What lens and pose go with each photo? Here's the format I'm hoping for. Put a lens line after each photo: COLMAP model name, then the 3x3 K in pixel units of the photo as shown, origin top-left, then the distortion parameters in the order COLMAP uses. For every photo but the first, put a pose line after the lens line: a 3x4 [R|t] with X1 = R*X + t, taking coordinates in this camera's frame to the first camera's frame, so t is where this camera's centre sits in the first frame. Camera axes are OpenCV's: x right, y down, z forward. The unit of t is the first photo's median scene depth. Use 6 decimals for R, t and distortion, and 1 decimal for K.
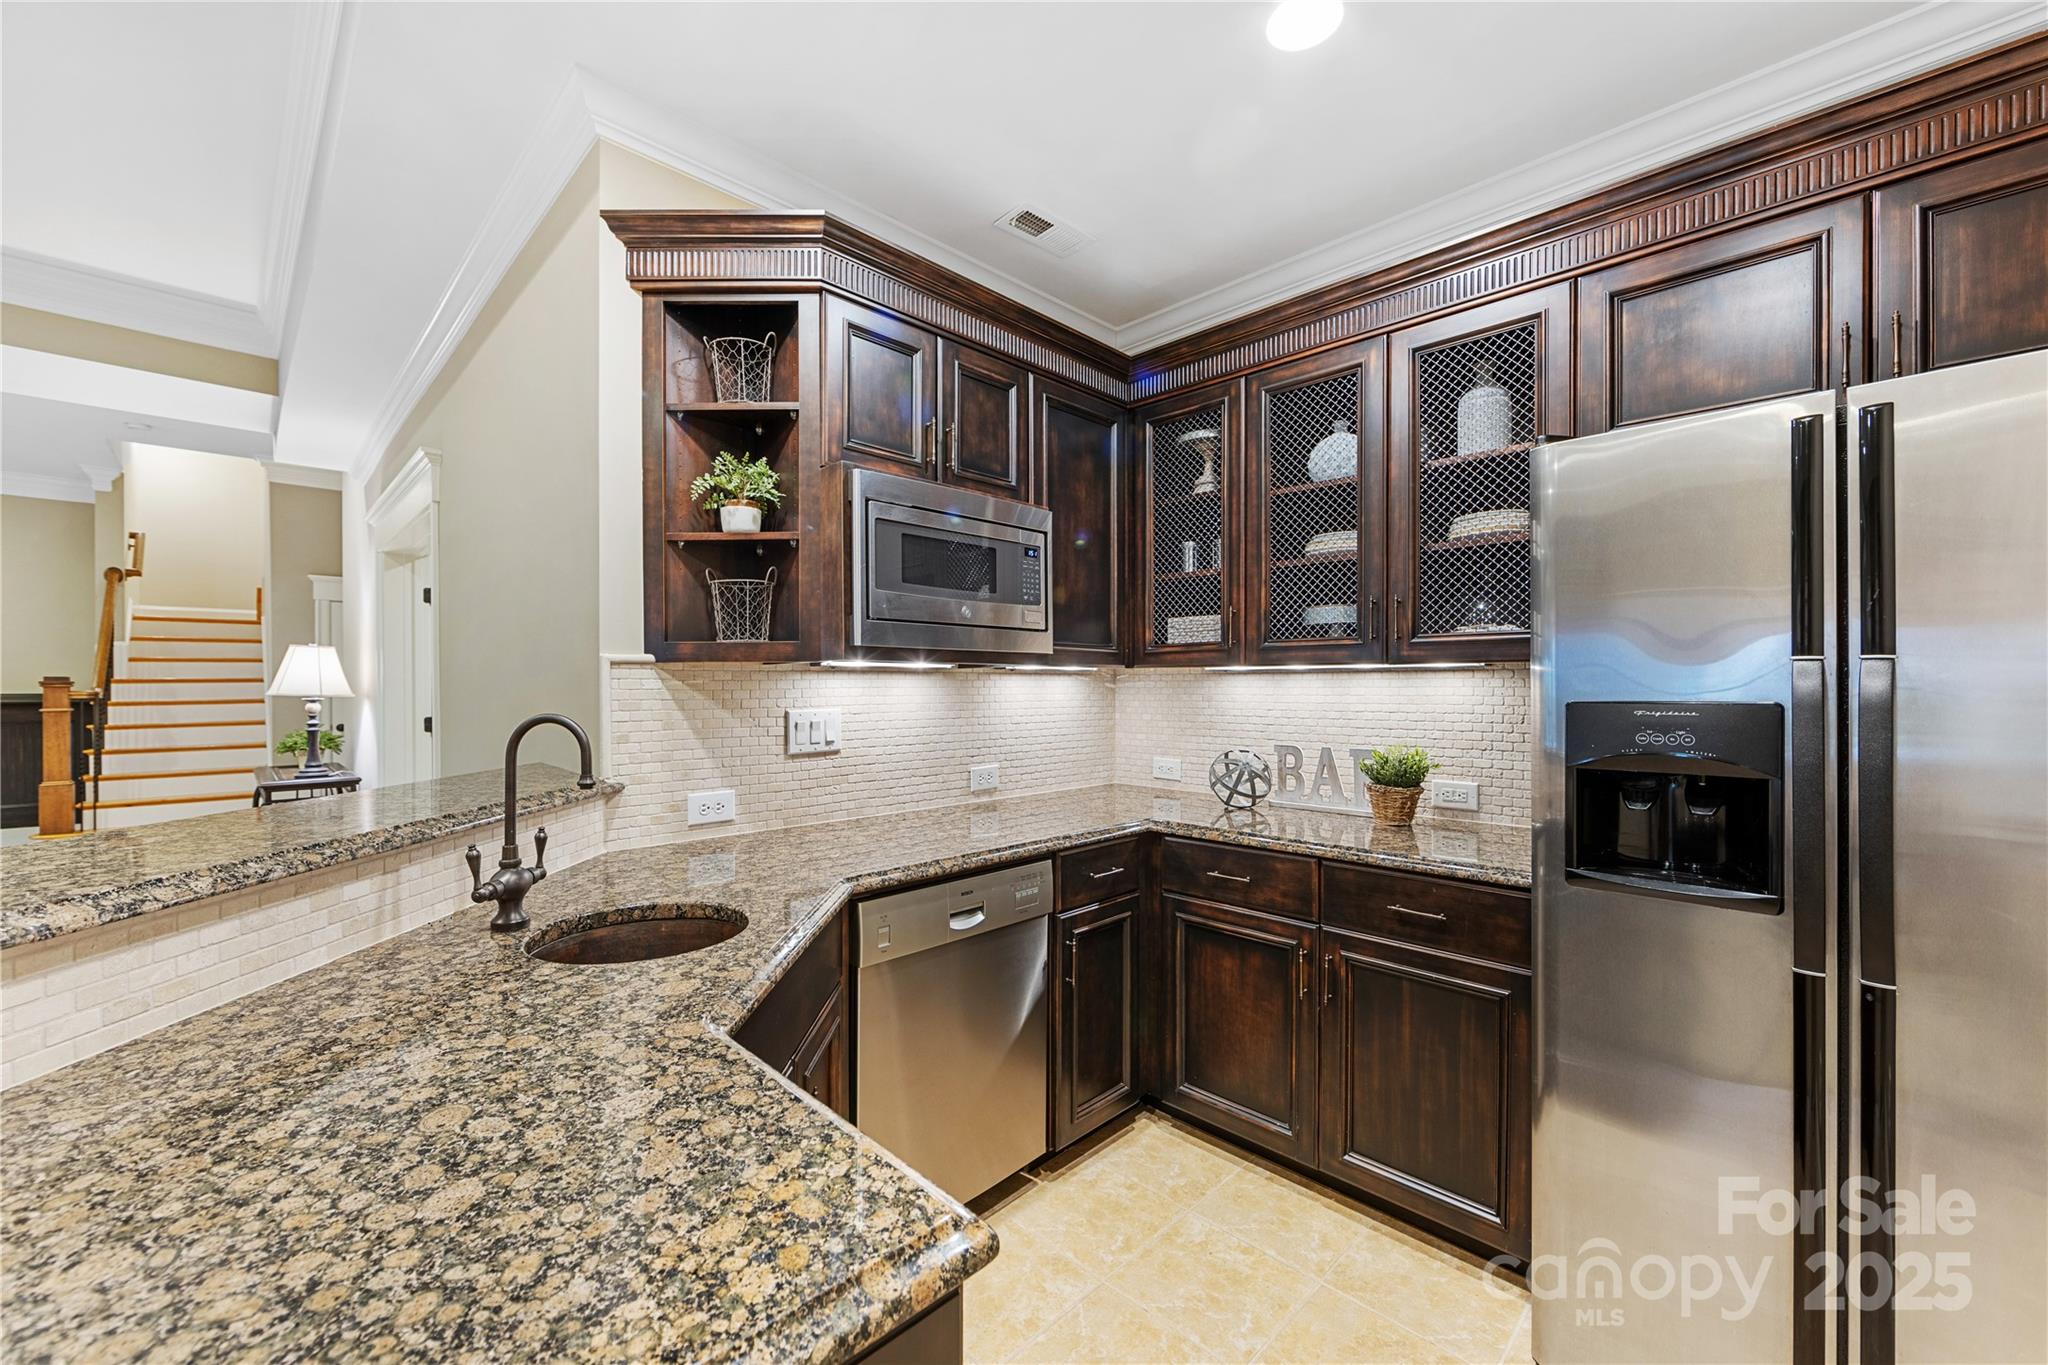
lens RADIAL K [[808.4, 0, 1024.0], [0, 808.4, 682.5], [0, 0, 1]] dist [0.000129, -0.000092]
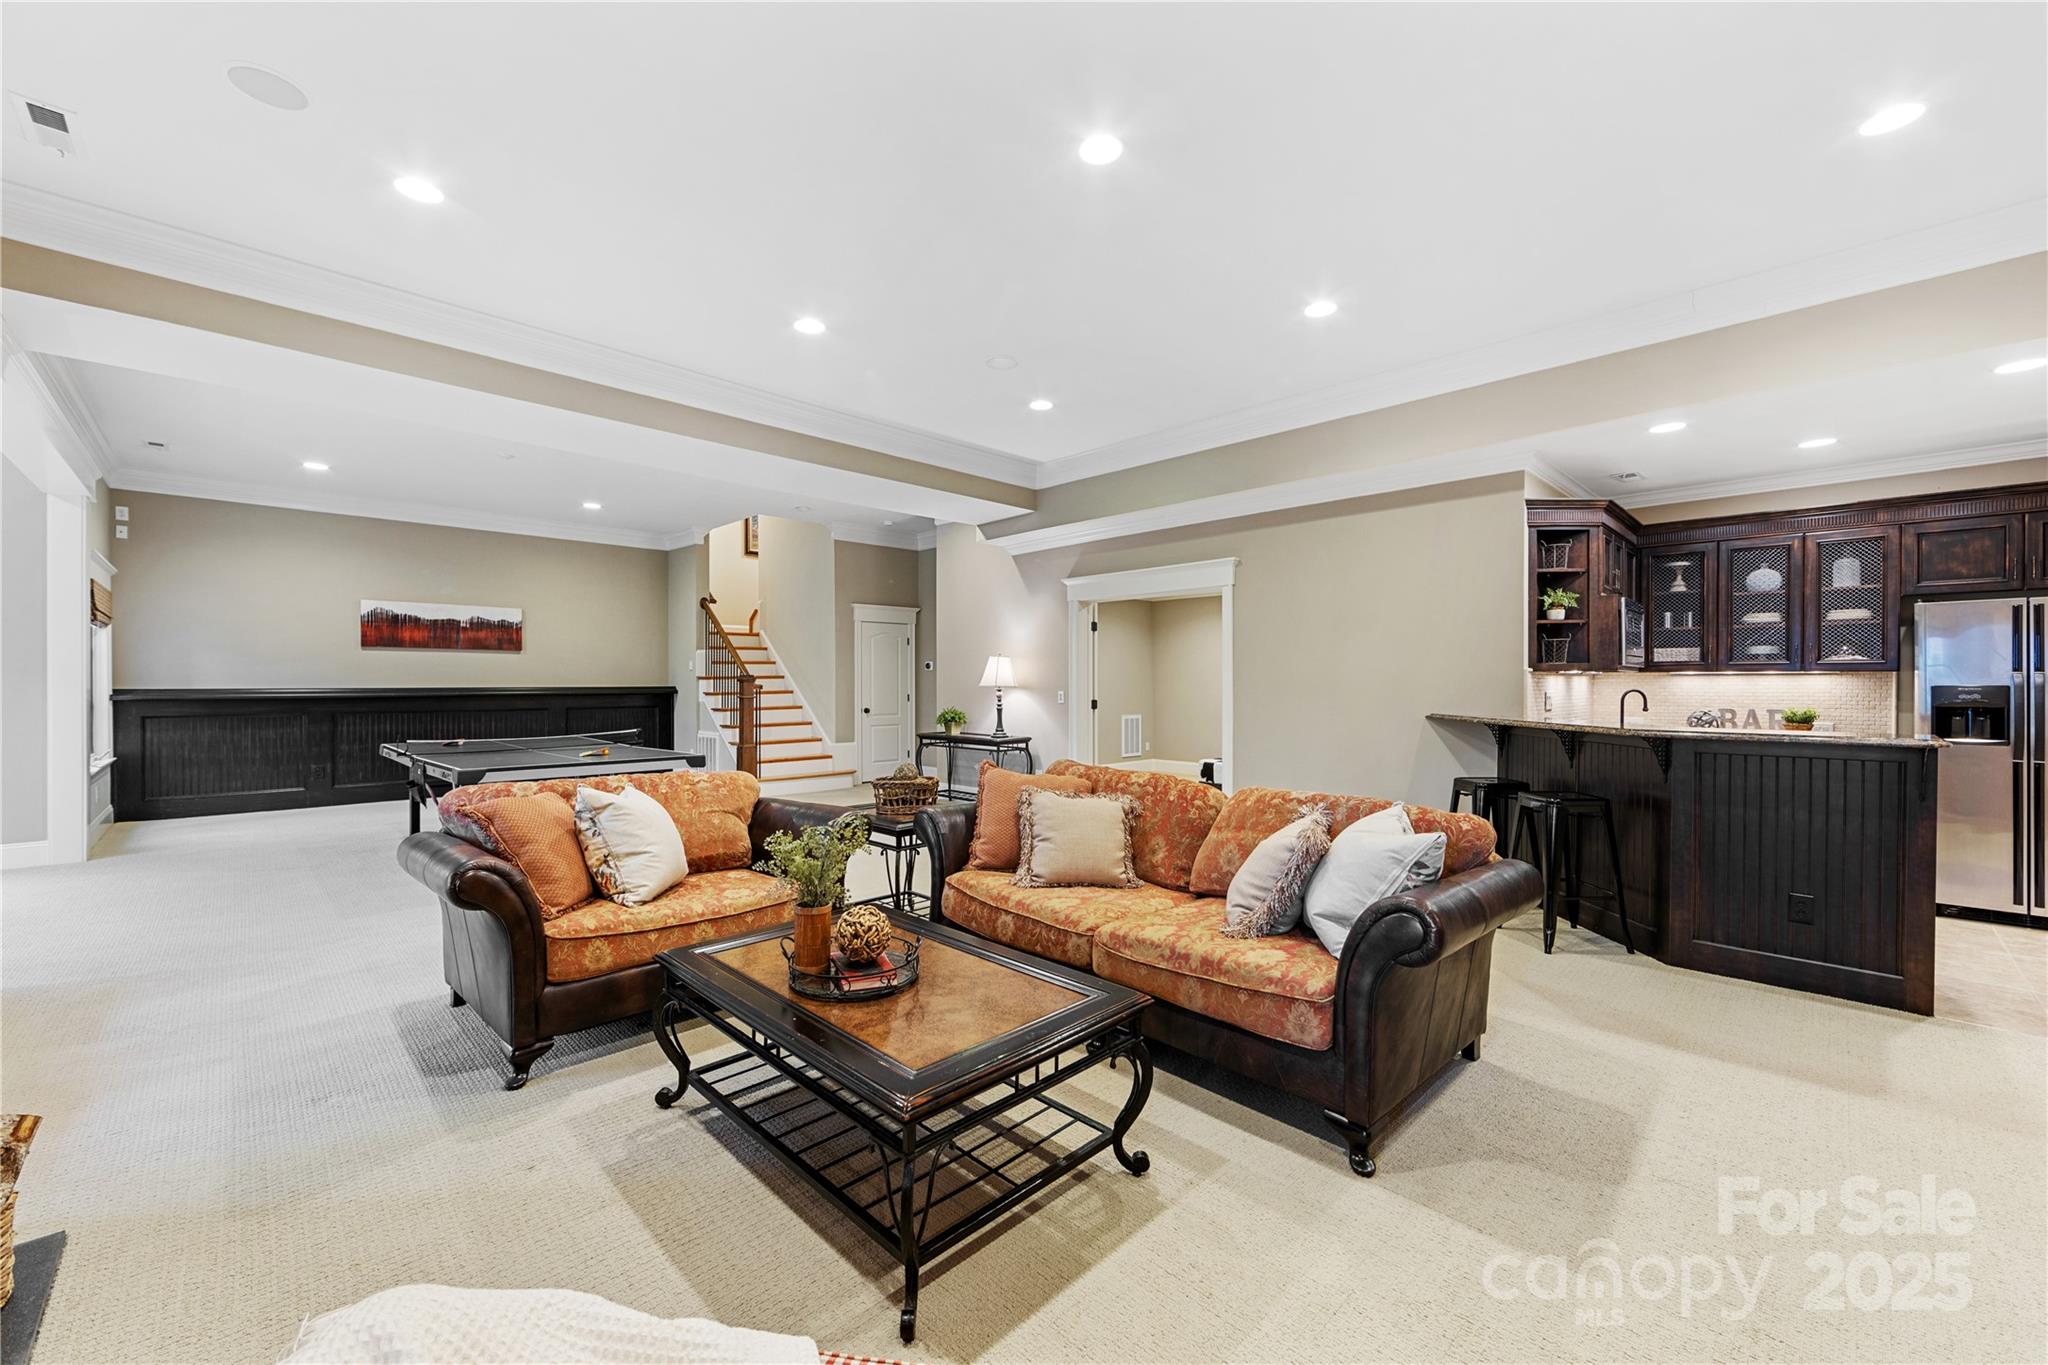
lens RADIAL K [[811.7, 0, 1013.1], [0, 811.7, 678.9], [0, 0, 1]] dist [0.000672, -0.000068]
pose [[0.999992, 0.001228, -0.003868, -0.944396], [-0.001230, 0.999999, -0.000450, 0.000955], [0.003868, 0.000454, 0.999992, -0.712160]]
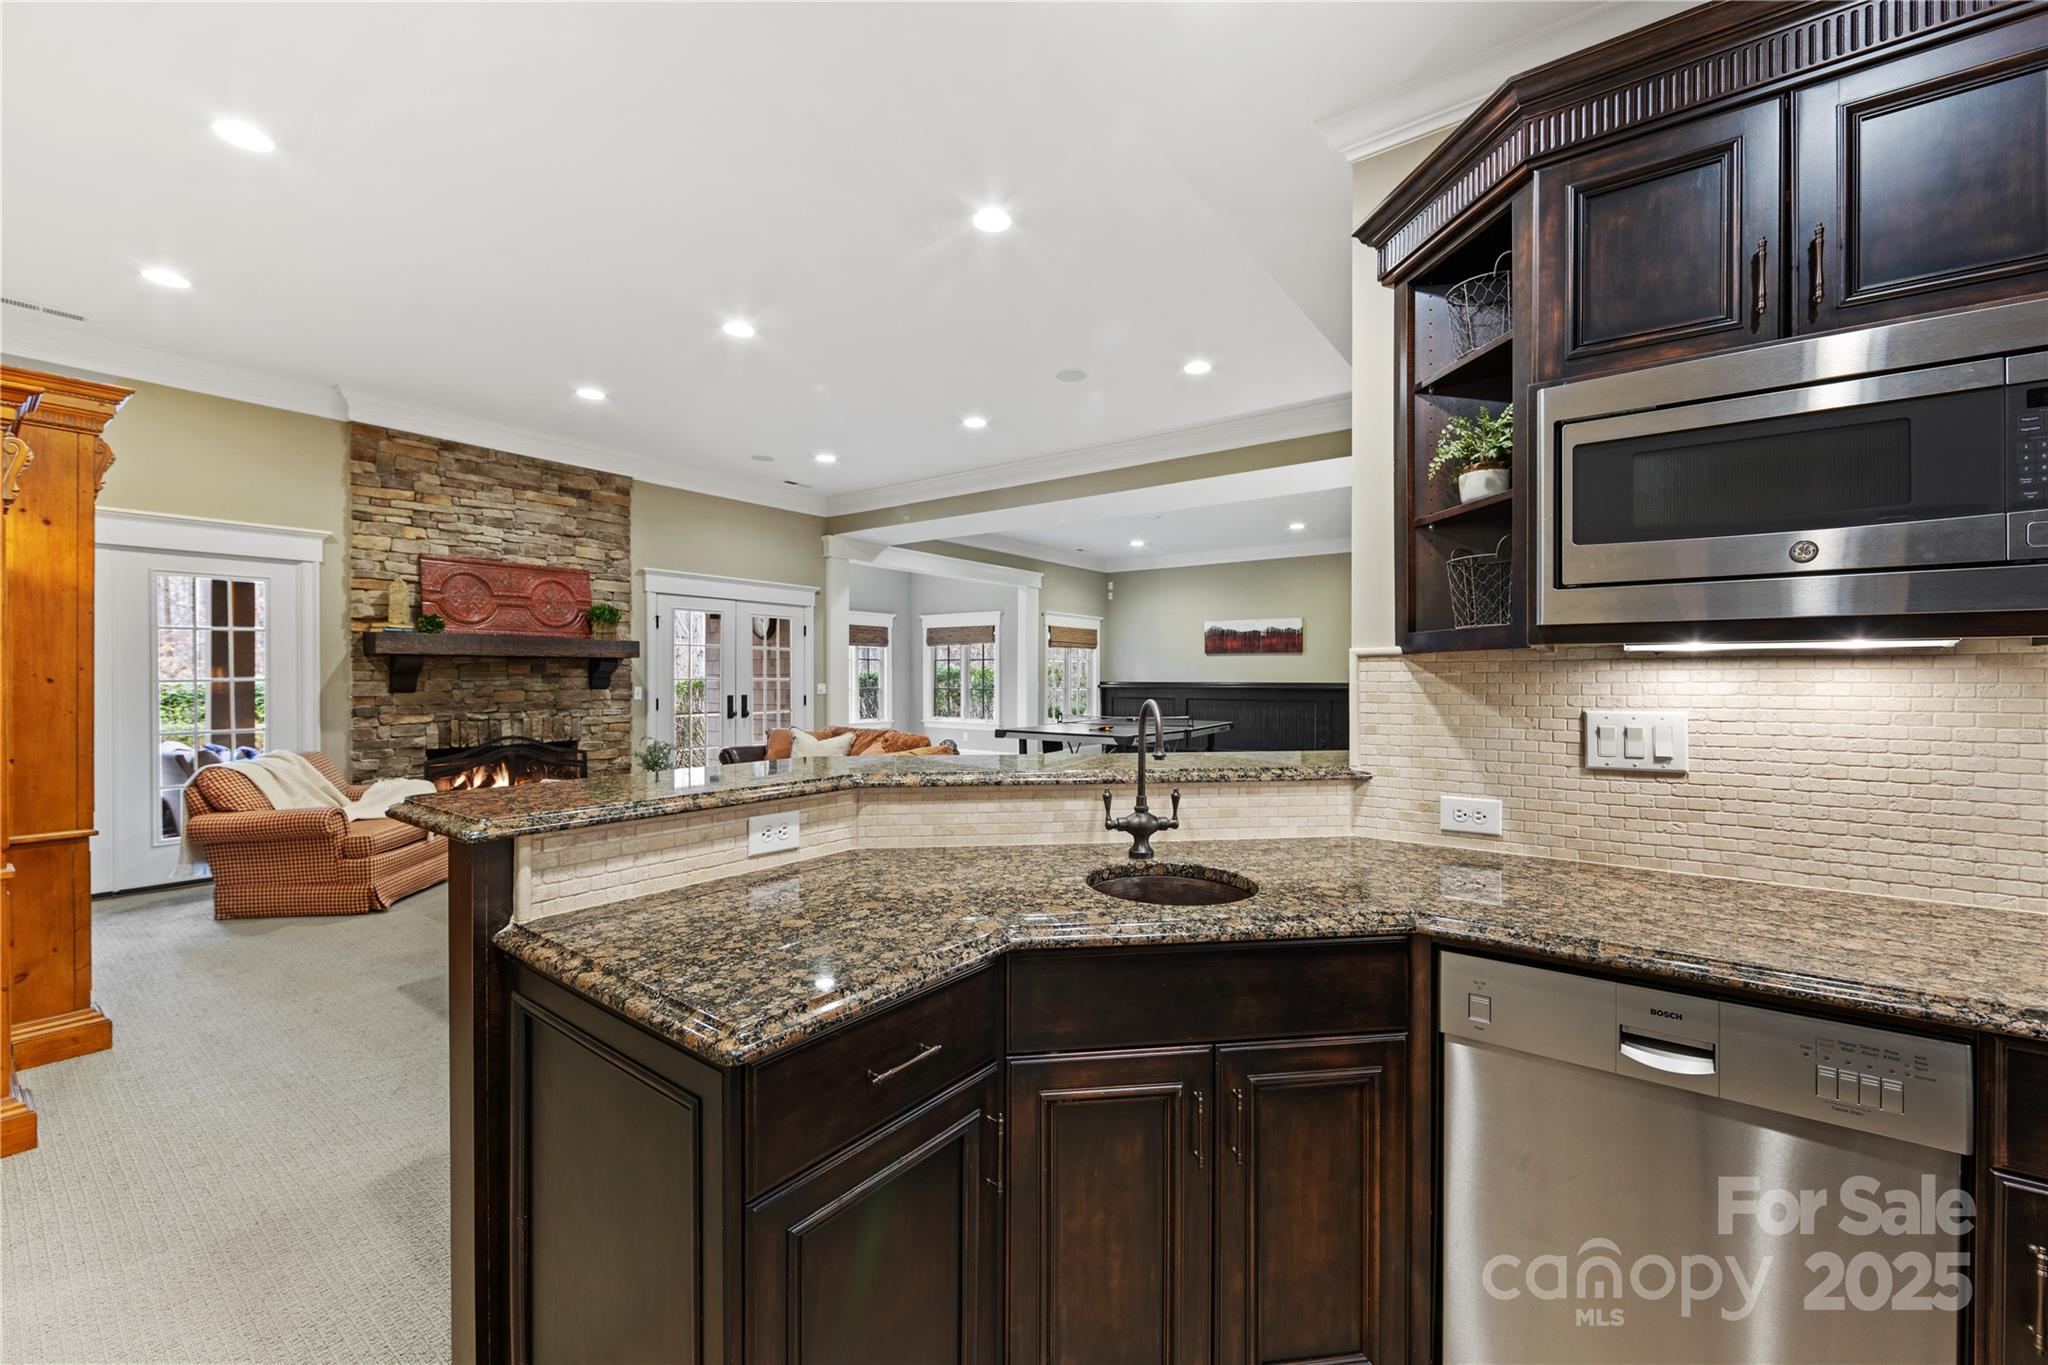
lens RADIAL K [[811.7, 0, 1013.1], [0, 811.7, 678.9], [0, 0, 1]] dist [0.000672, -0.000068]
pose [[0.135260, 0.002633, -0.990807, 0.789743], [0.002833, 0.999991, 0.003045, 0.000310], [0.990806, -0.003219, 0.135251, 0.693939]]
